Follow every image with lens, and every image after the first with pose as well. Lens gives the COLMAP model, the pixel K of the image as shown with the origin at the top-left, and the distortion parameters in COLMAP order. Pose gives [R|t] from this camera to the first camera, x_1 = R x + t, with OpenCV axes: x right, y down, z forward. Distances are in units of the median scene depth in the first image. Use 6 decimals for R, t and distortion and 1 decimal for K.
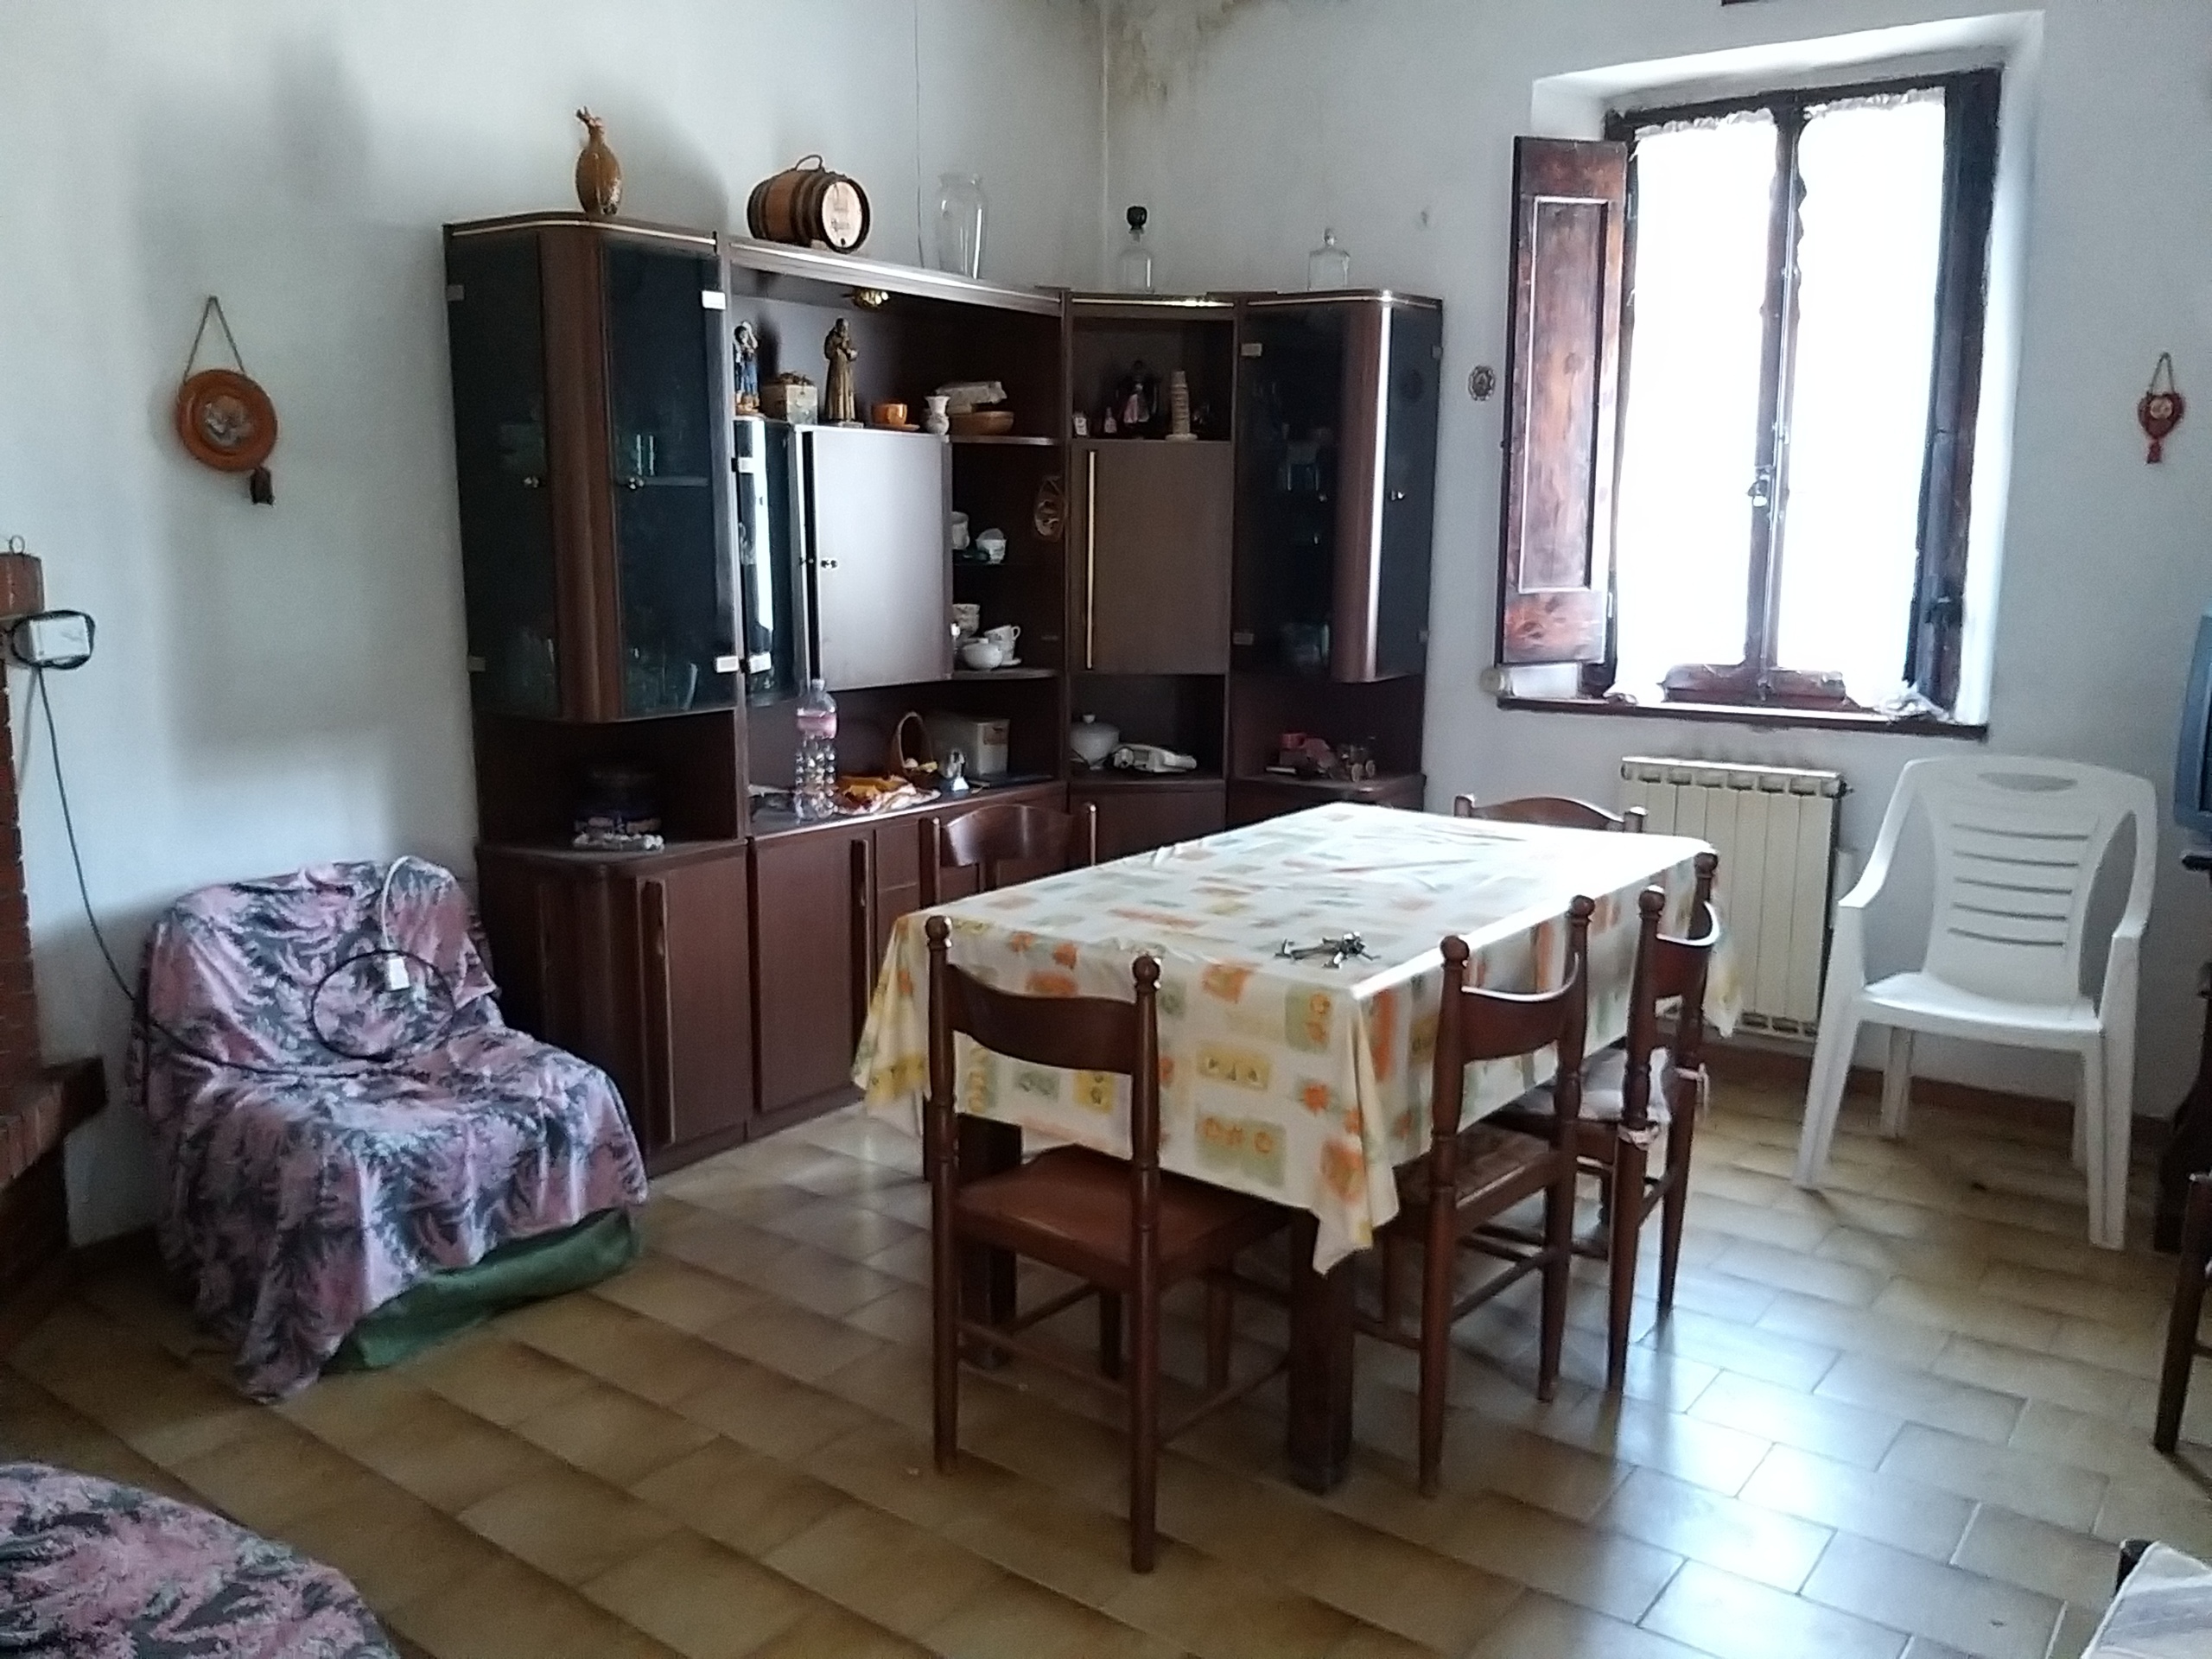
lens RADIAL K [[1749.2, 0, 1106.7], [0, 1749.2, 827.3], [0, 0, 1]] dist [-0.004750, -0.003780]
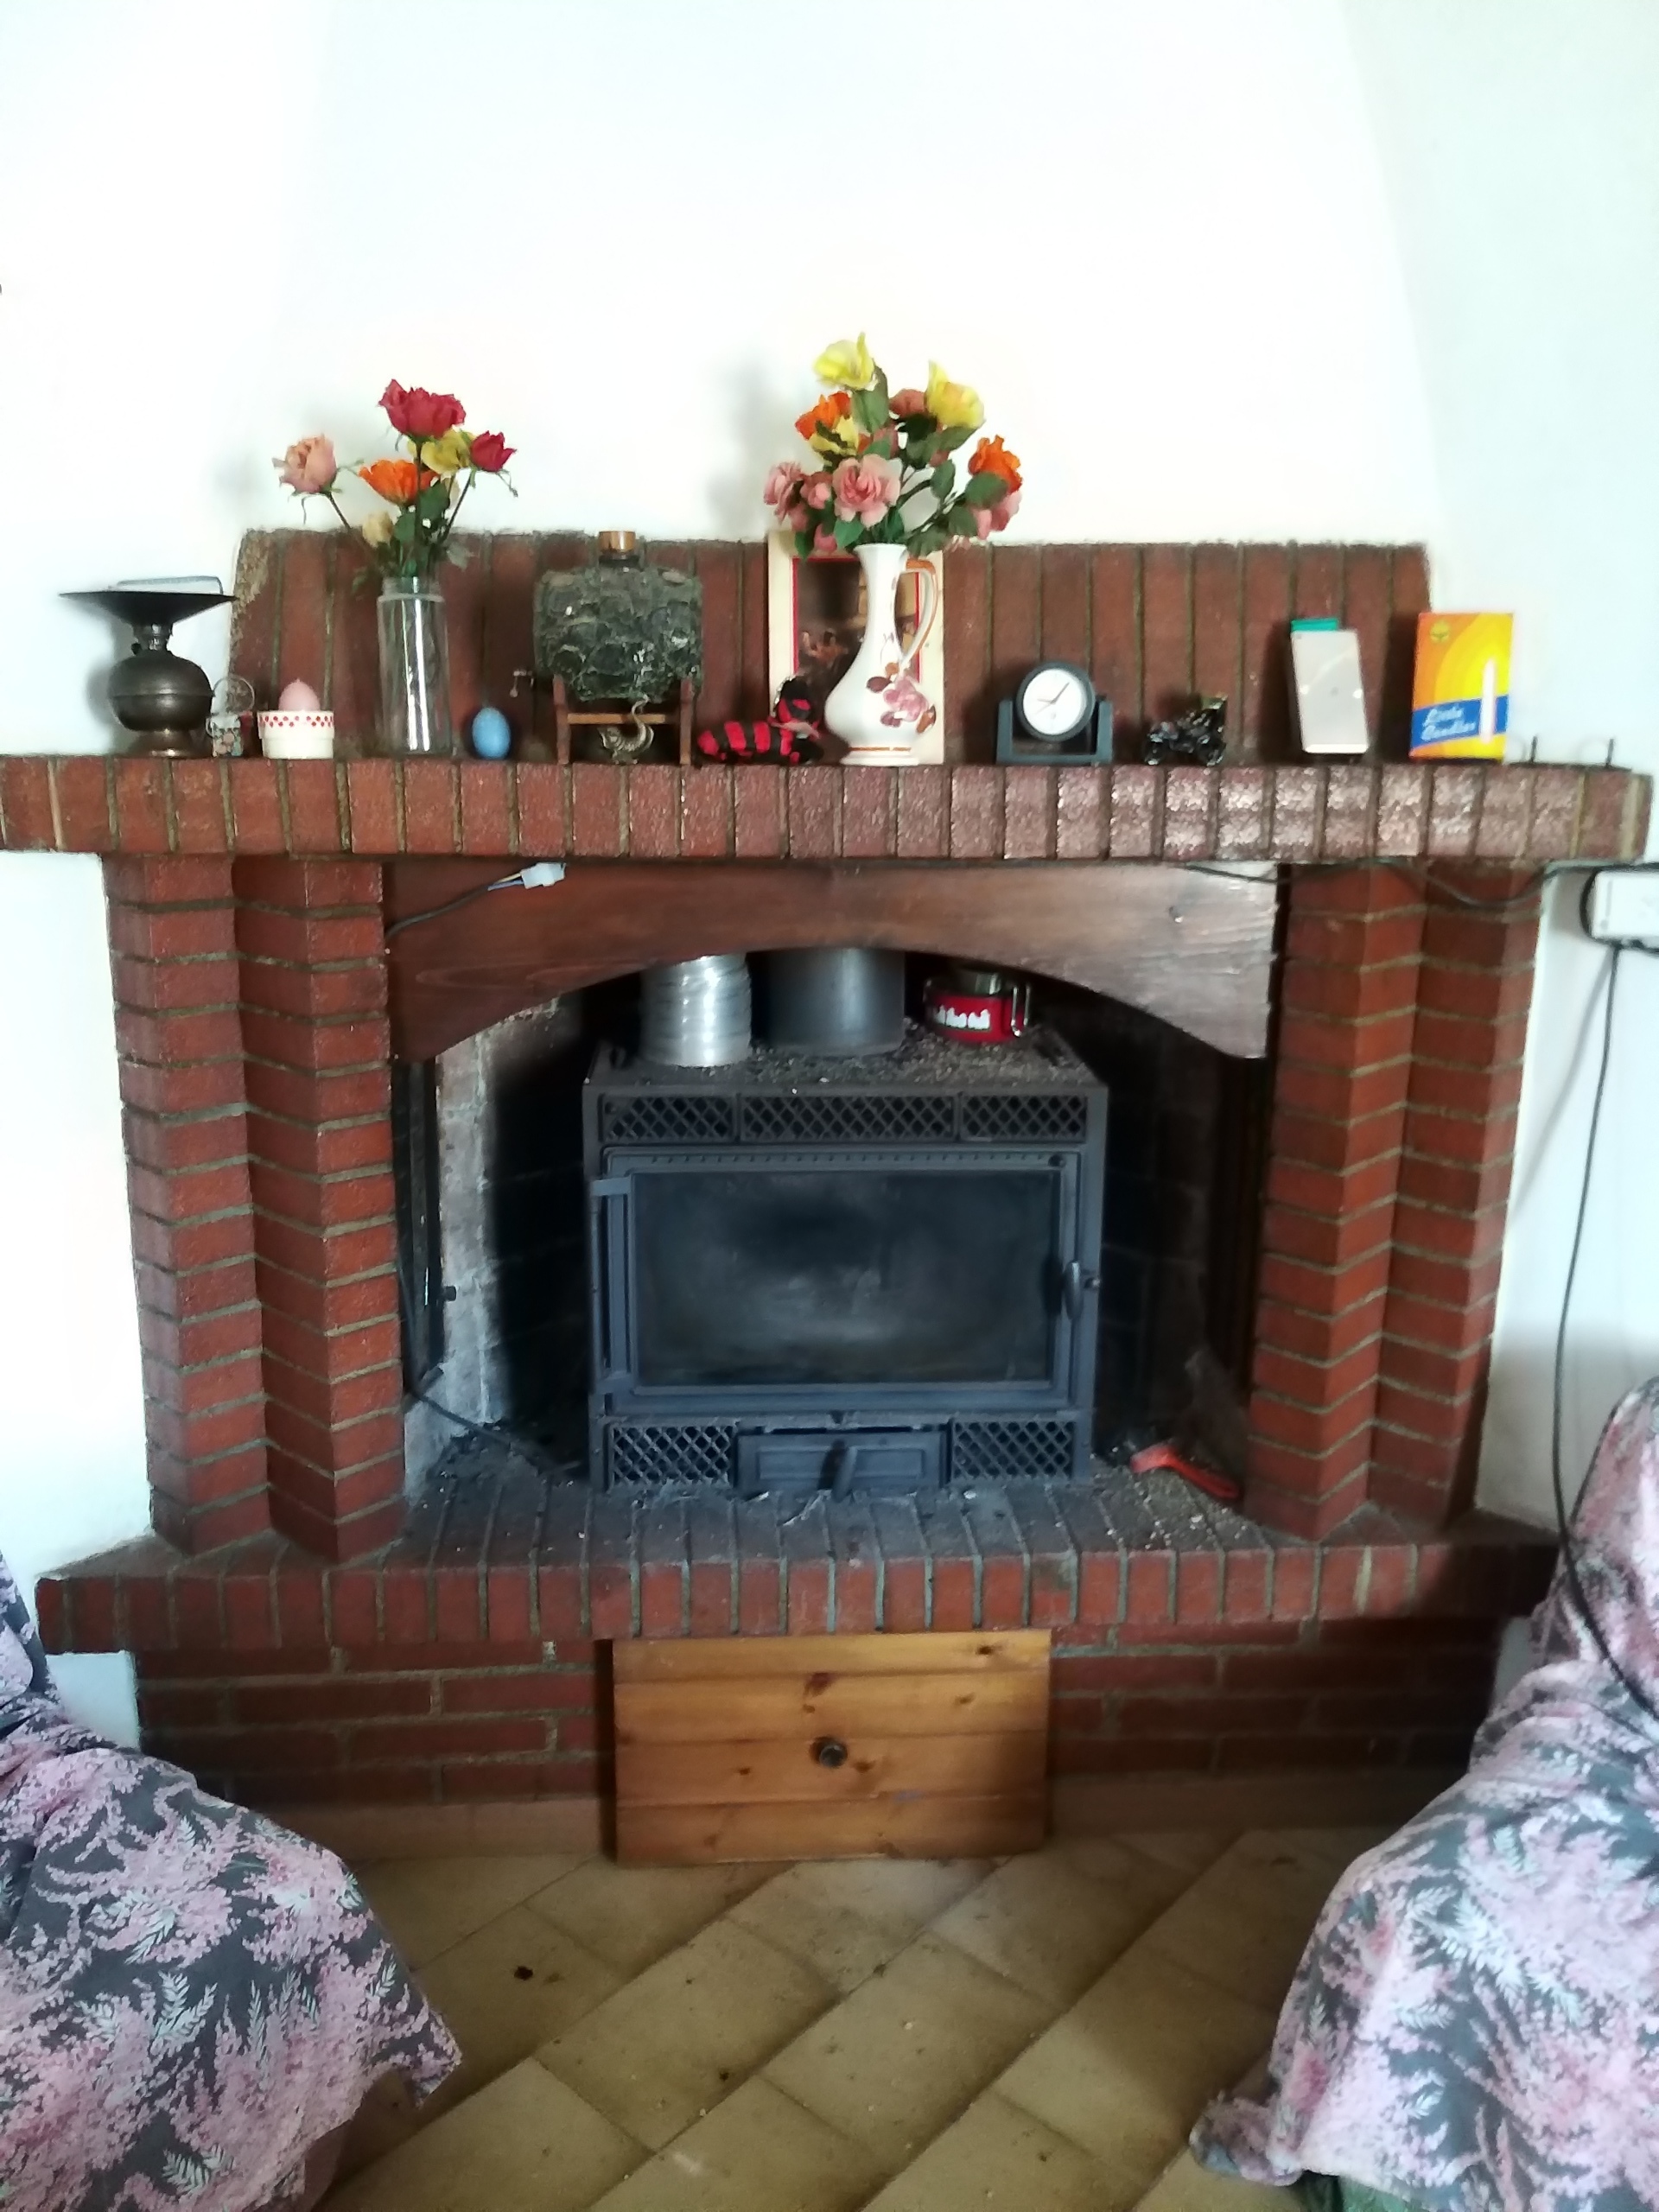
lens RADIAL K [[1749.2, 0, 828.9], [0, 1749.2, 1112.4], [0, 0, 1]] dist [-0.004750, -0.003780]
pose [[-0.092645, 0.222802, -0.970452, 0.048876], [-0.176941, 0.955447, 0.236249, -0.137276], [0.979851, 0.193600, -0.049095, 0.780914]]
